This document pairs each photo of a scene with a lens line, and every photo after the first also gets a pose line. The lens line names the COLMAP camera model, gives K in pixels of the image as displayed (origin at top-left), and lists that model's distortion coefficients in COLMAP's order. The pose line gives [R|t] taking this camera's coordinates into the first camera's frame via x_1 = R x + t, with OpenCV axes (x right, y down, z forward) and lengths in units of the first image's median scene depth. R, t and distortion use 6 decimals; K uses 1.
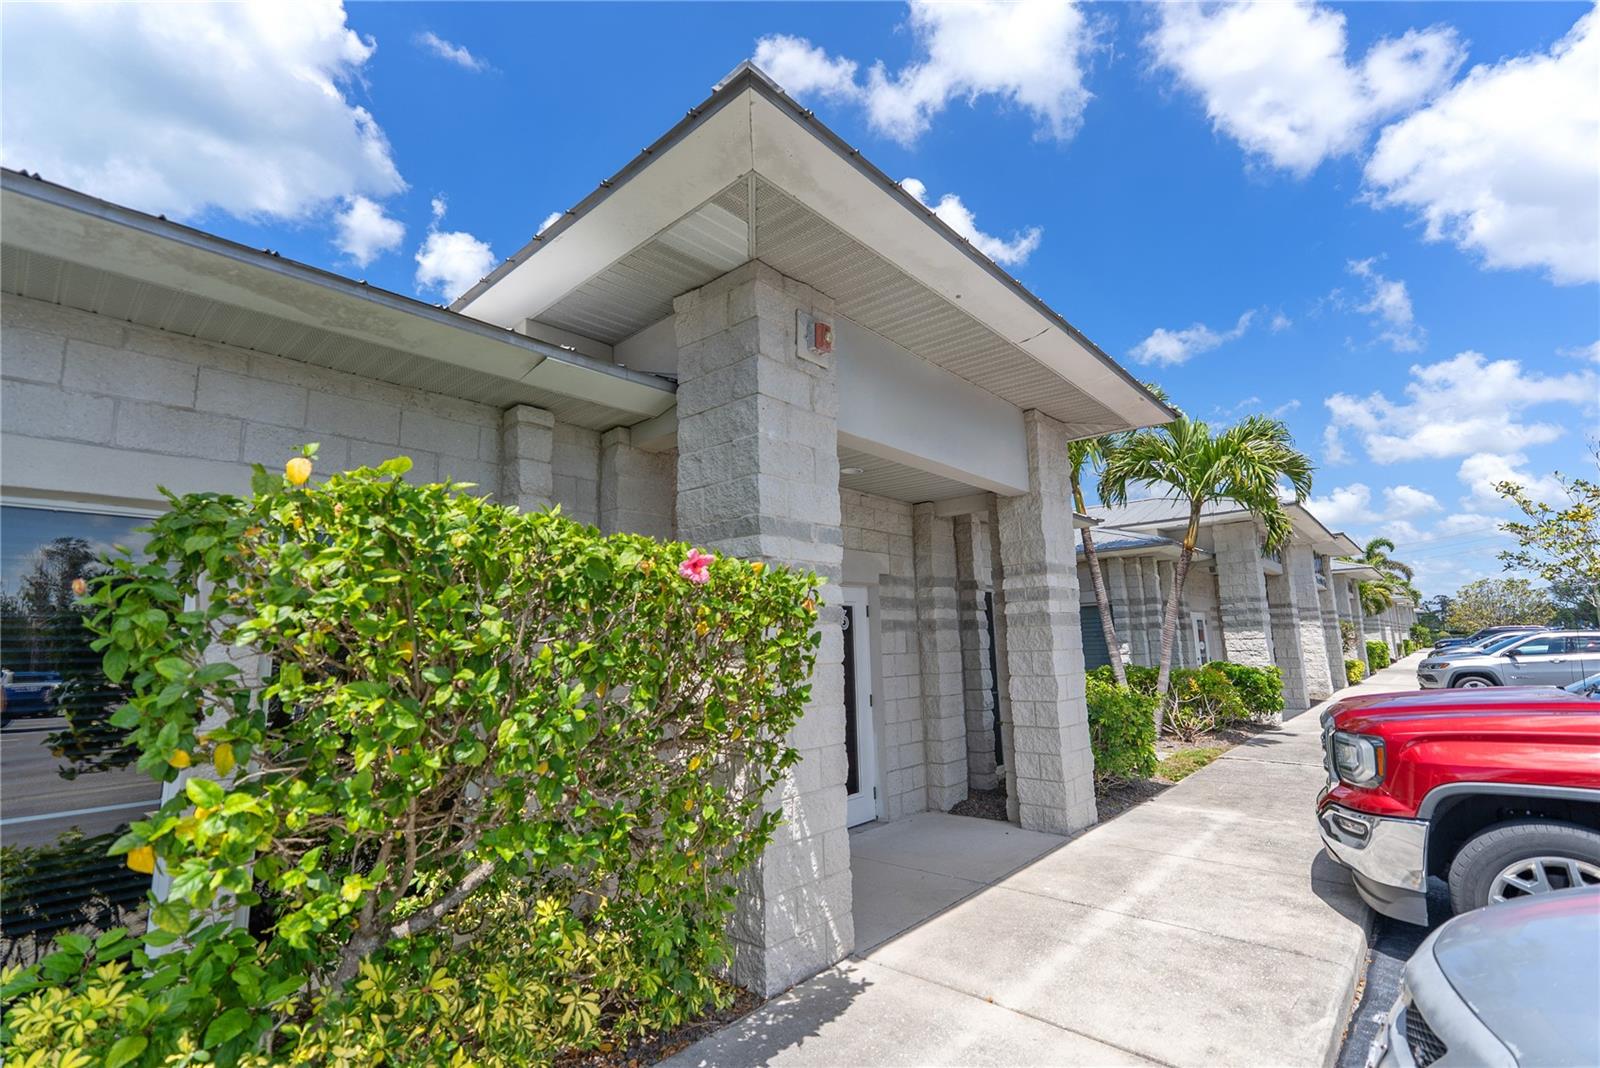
lens RADIAL K [[701.9, 0, 800.0], [0, 701.9, 534.0], [0, 0, 1]] dist [0.001233, 0.000097]
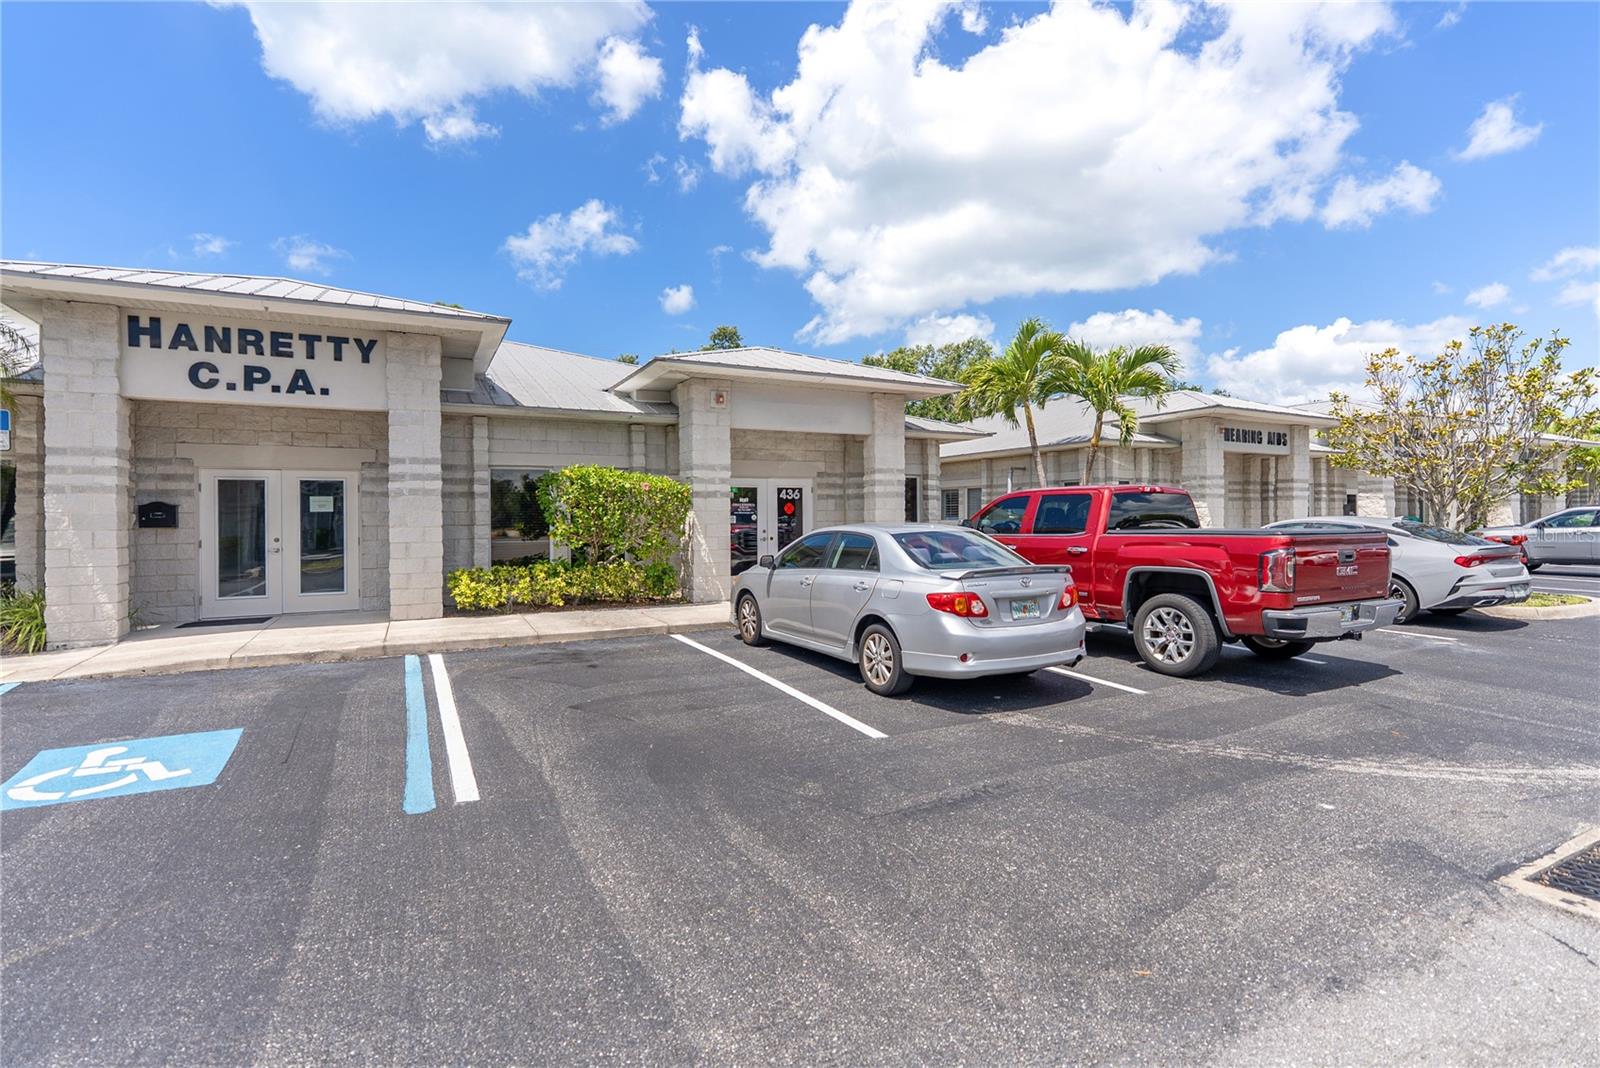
lens RADIAL K [[730.0, 0, 801.6], [0, 730.0, 503.7], [0, 0, 1]] dist [0.000359, -0.000024]
pose [[0.937376, 0.013015, -0.348076, 0.806556], [0.039267, 0.988983, 0.142727, -0.156455], [0.346099, -0.147456, 0.926538, -0.996077]]
